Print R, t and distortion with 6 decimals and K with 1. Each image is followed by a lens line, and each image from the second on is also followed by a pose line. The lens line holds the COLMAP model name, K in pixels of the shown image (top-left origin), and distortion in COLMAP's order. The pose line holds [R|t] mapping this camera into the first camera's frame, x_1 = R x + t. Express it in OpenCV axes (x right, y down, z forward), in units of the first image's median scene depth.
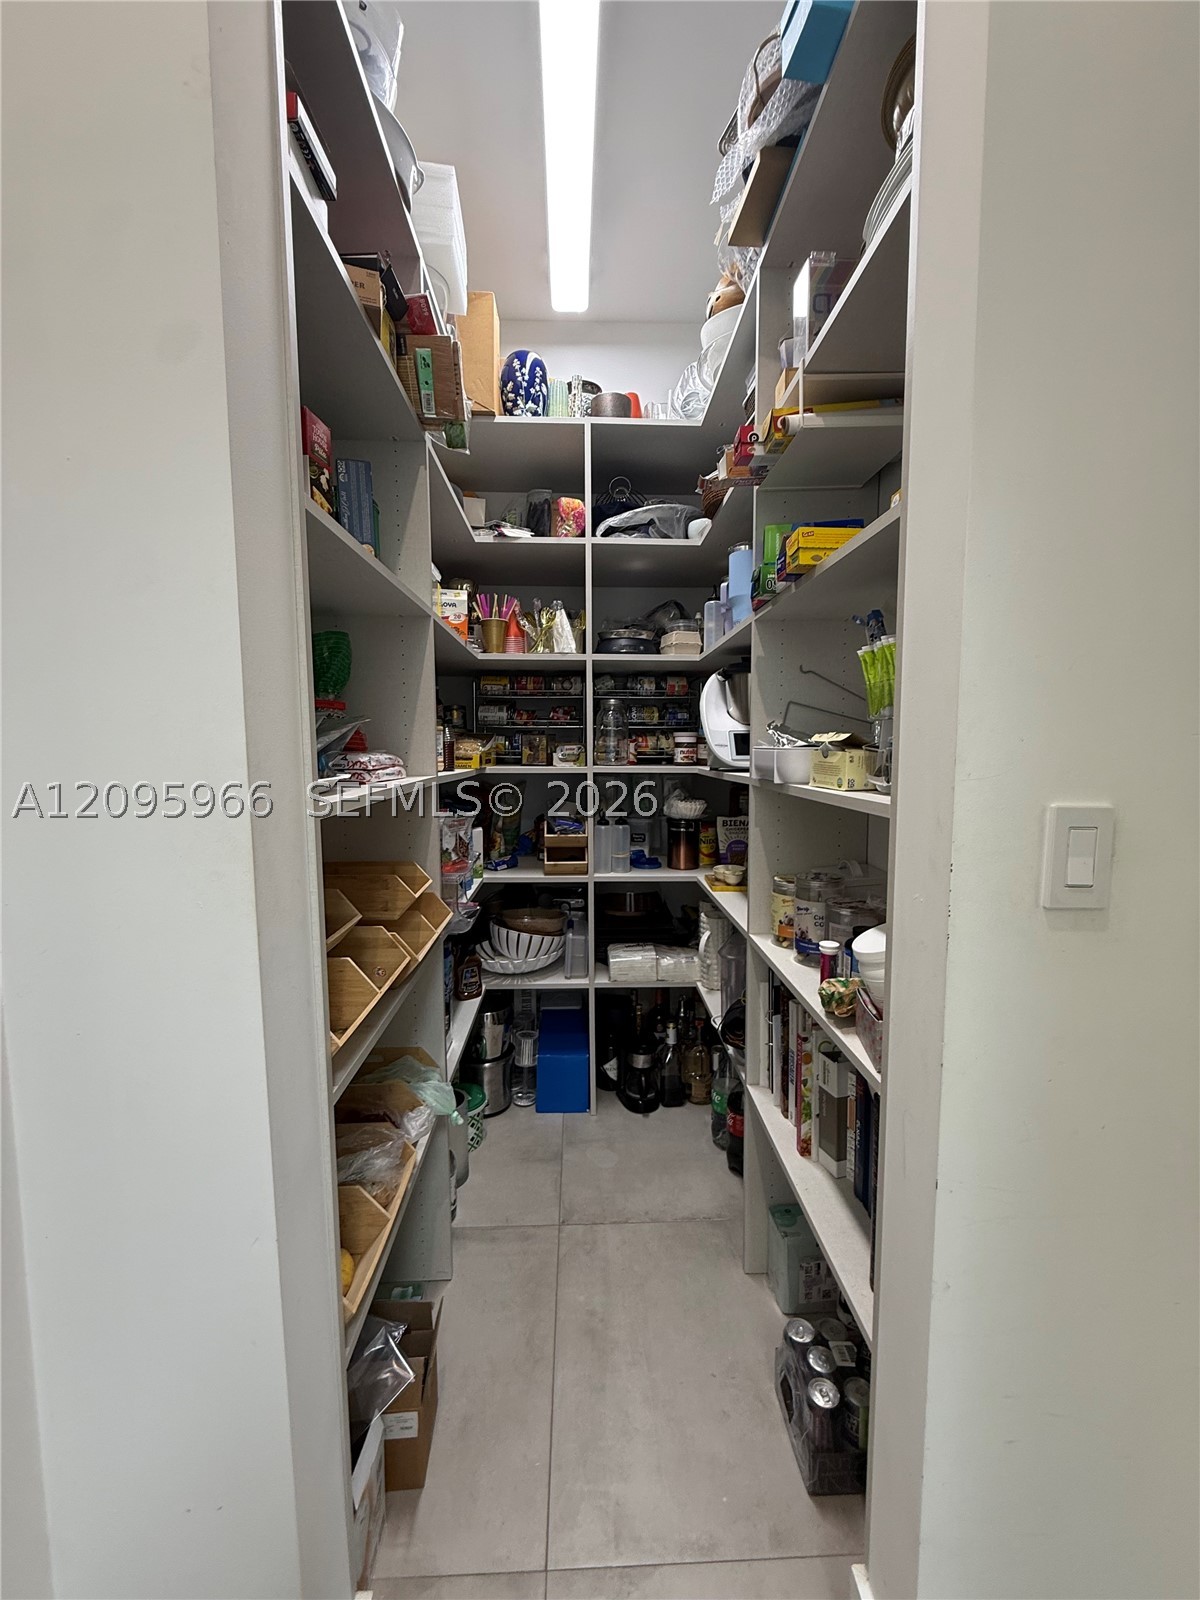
lens RADIAL K [[639.8, 0, 595.9], [0, 639.8, 801.5], [0, 0, 1]] dist [0.000010, -0.000777]
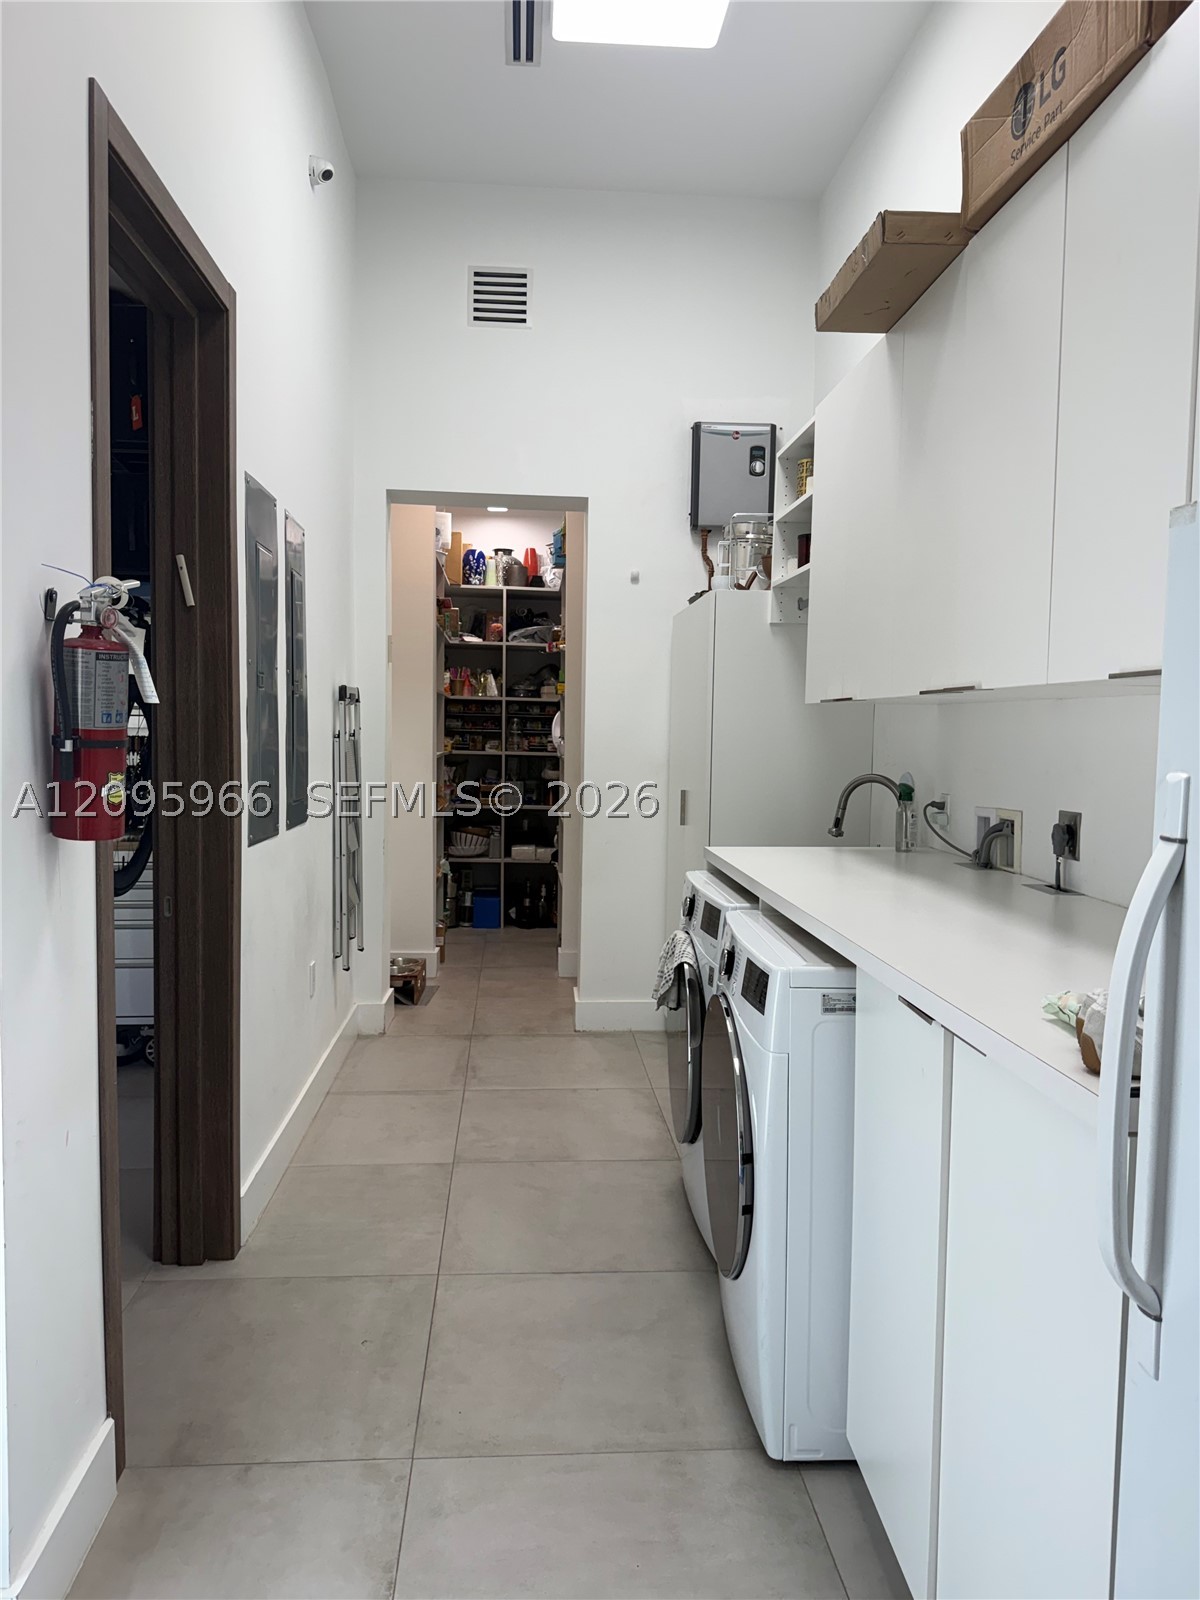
lens RADIAL K [[1127.2, 0, 607.3], [0, 1127.2, 803.1], [0, 0, 1]] dist [0.035178, -0.034993]
pose [[0.997746, 0.016884, 0.064941, 0.088351], [-0.015340, 0.999589, -0.024197, 0.186951], [-0.065322, 0.023147, 0.997596, -2.542053]]
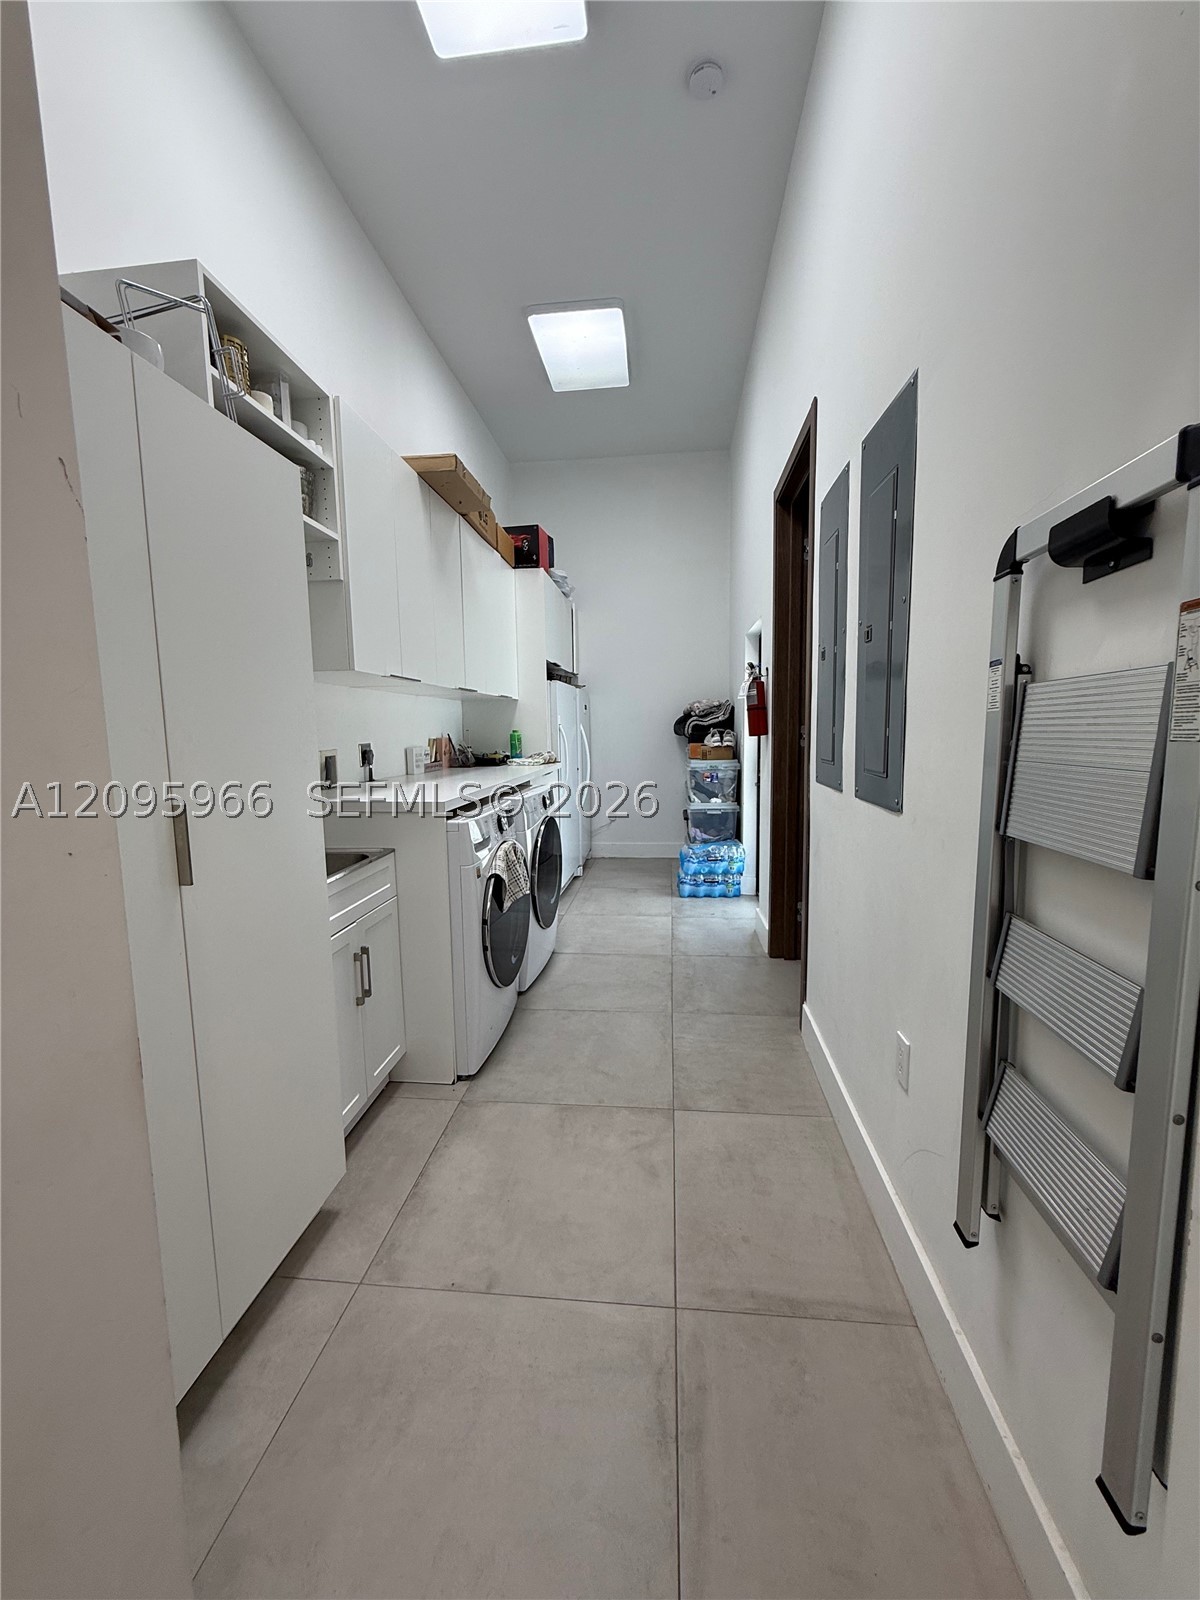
lens RADIAL K [[639.8, 0, 599.7], [0, 639.8, 800.3], [0, 0, 1]] dist [0.000010, -0.000777]
pose [[-0.991676, 0.008513, 0.128480, -0.261027], [0.034473, 0.978939, 0.201220, -0.297238], [-0.124062, 0.203974, -0.971084, 4.514464]]
